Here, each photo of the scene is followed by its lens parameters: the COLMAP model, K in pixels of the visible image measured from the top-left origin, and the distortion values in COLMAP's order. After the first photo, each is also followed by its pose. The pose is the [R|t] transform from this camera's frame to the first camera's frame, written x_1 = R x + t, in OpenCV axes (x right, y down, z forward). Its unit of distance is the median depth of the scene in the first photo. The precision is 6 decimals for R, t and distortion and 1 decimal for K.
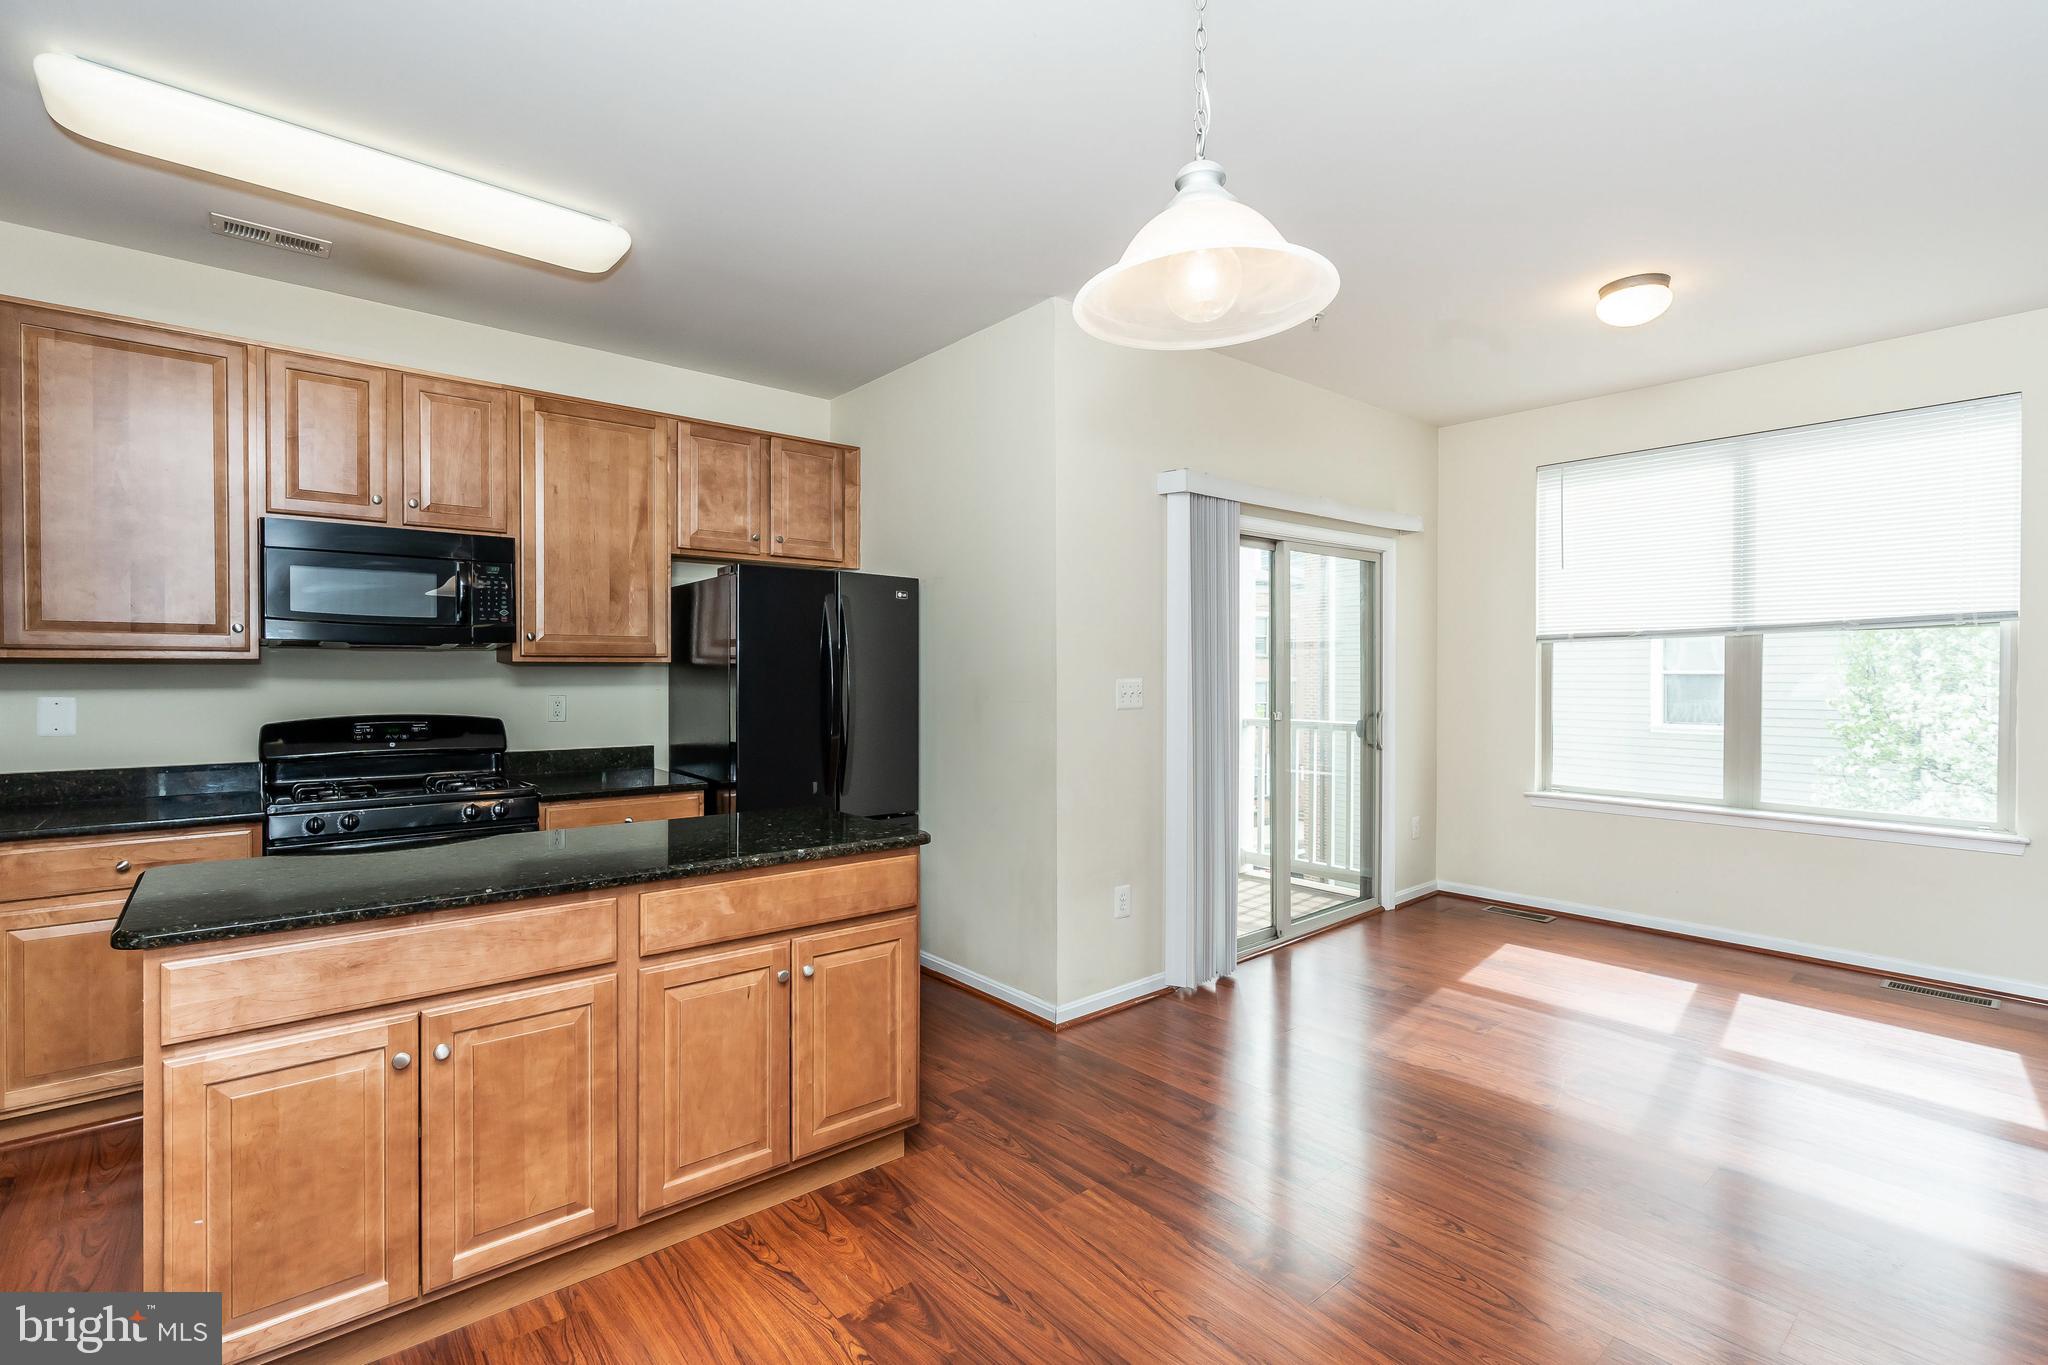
lens RADIAL K [[925.0, 0, 1011.5], [0, 925.0, 678.1], [0, 0, 1]] dist [-0.005023, 0.000101]
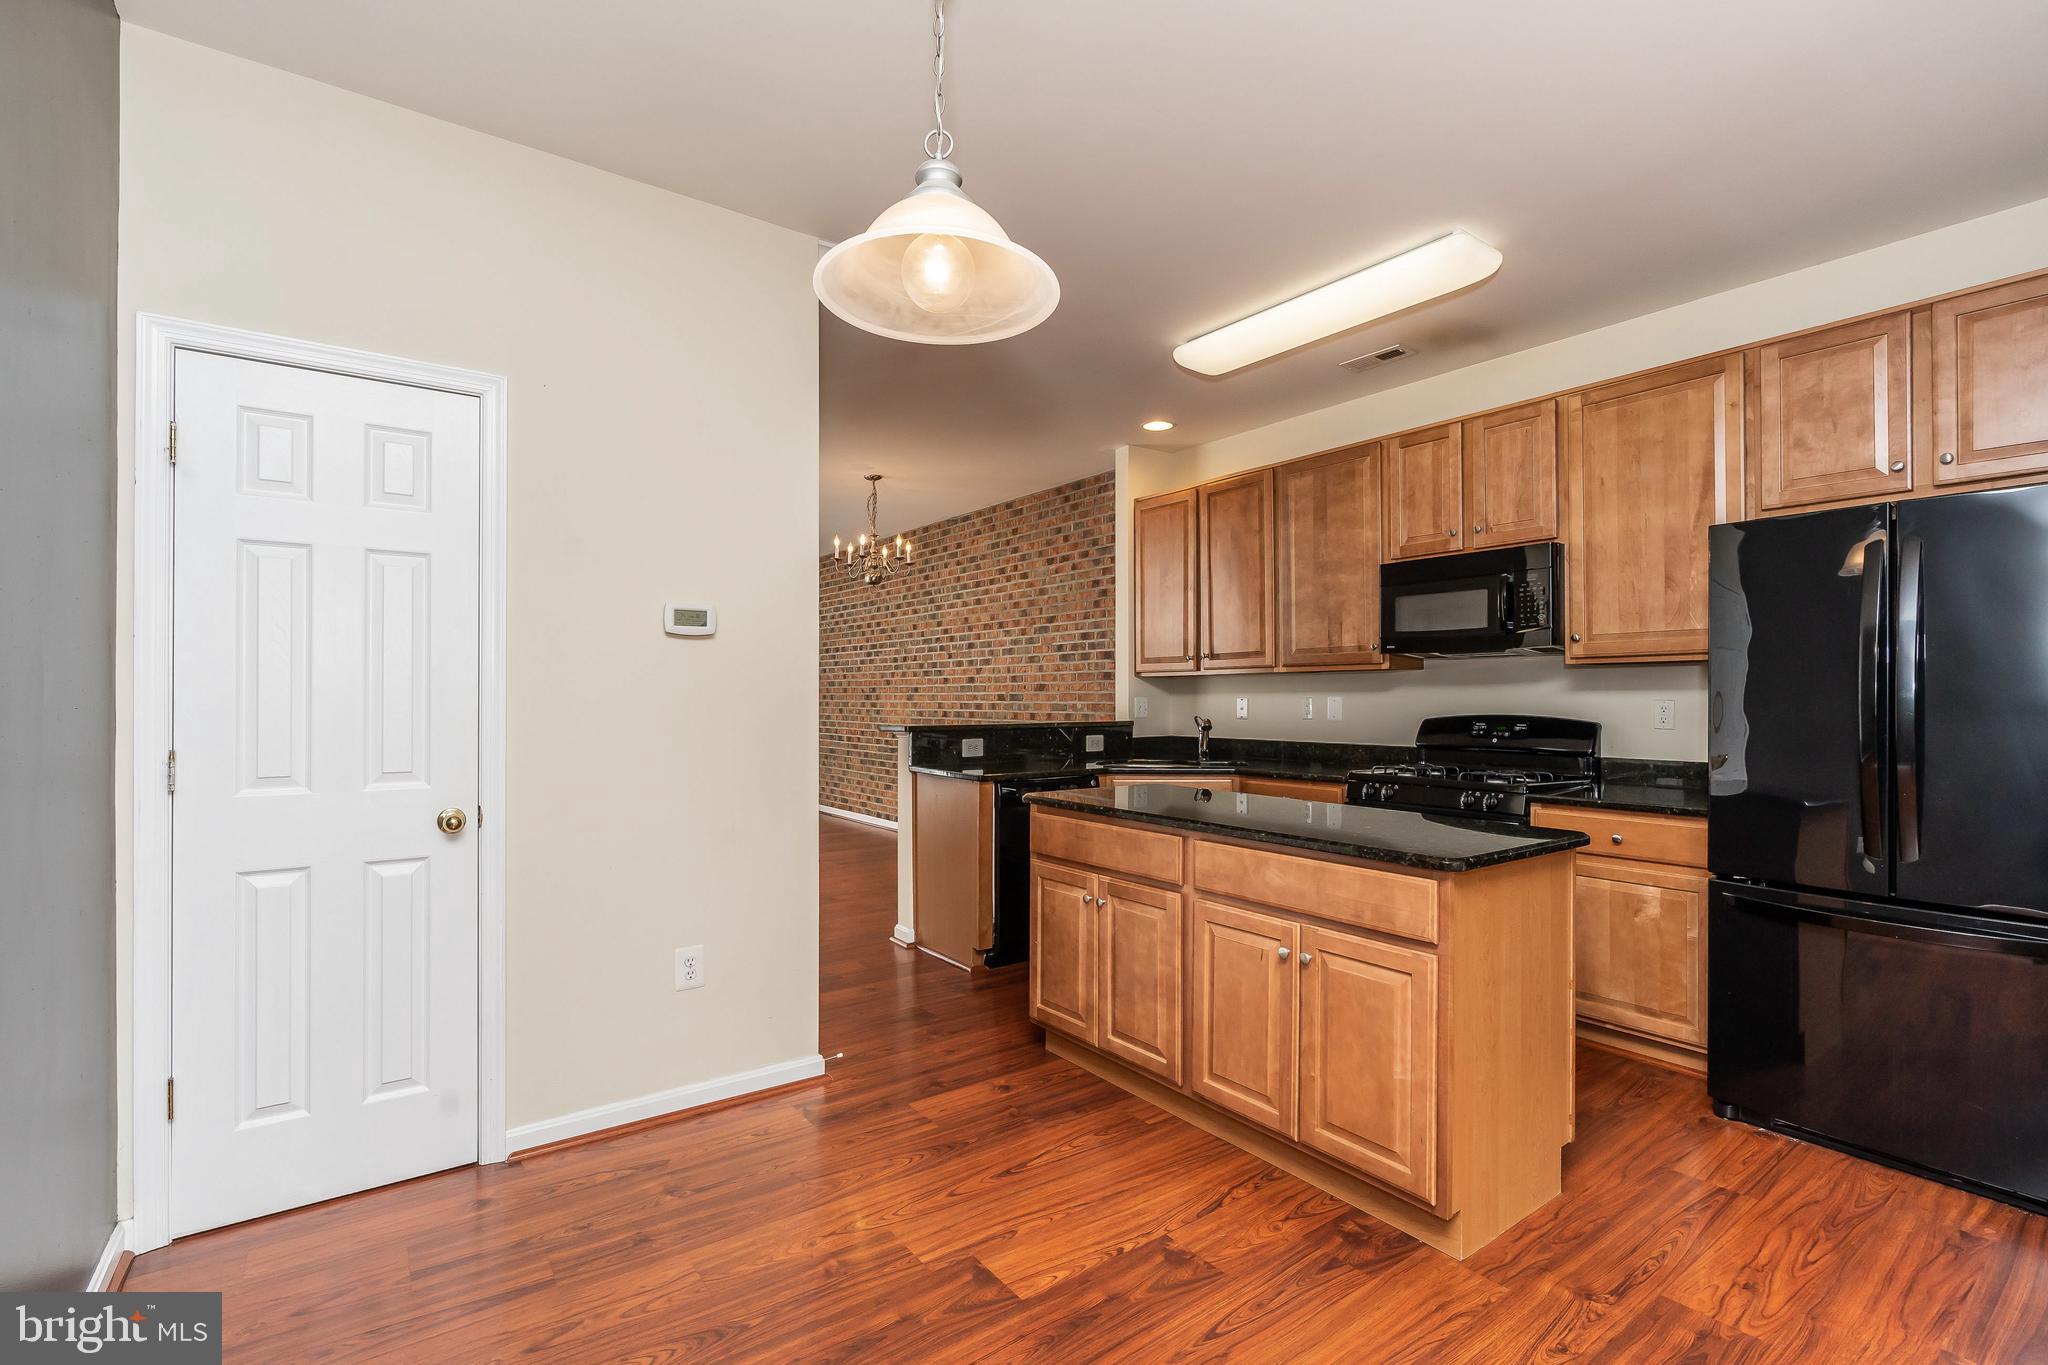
lens RADIAL K [[925.0, 0, 1005.5], [0, 925.0, 691.8], [0, 0, 1]] dist [-0.005023, 0.000101]
pose [[-0.075473, -0.007002, -0.997123, 0.488480], [-0.005819, 0.999961, -0.006581, 0.021458], [0.997131, 0.005305, -0.075510, 0.454598]]
